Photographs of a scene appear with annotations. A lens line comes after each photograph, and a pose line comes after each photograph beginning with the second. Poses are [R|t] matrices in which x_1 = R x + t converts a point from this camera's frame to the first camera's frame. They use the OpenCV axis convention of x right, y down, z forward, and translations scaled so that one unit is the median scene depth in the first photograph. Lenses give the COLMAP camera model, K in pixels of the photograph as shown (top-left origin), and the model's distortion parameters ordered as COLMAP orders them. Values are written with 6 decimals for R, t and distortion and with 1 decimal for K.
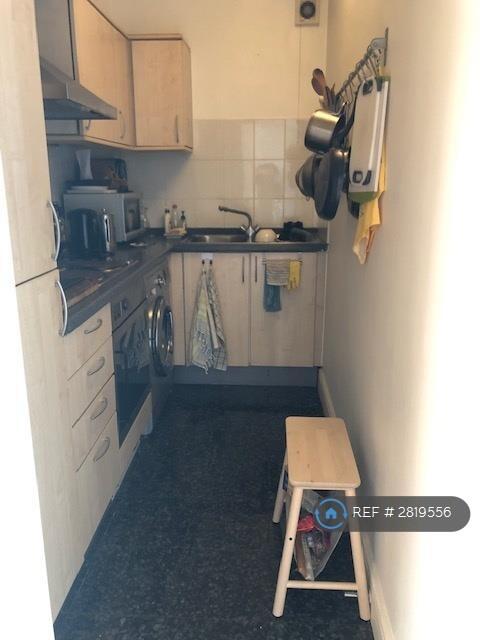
lens RADIAL K [[533.0, 0, 237.1], [0, 533.0, 323.5], [0, 0, 1]] dist [0.102961, -0.144597]
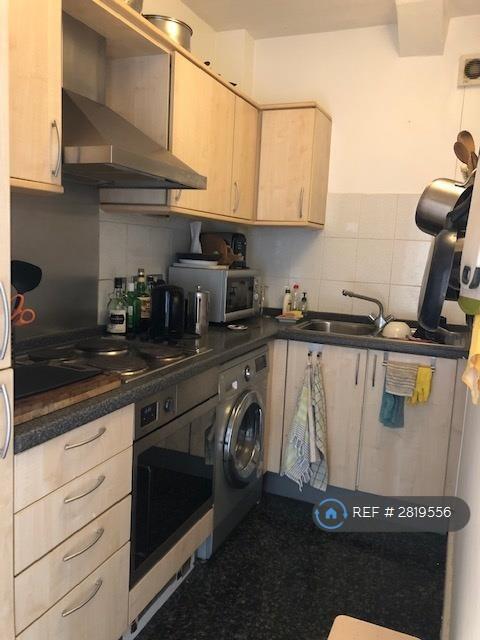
lens RADIAL K [[533.0, 0, 237.1], [0, 533.0, 323.5], [0, 0, 1]] dist [0.102961, -0.144597]
pose [[0.941537, 0.096812, -0.322700, 0.094731], [-0.138056, 0.984582, -0.107422, -0.056612], [0.307325, 0.145692, 0.940386, 0.167816]]
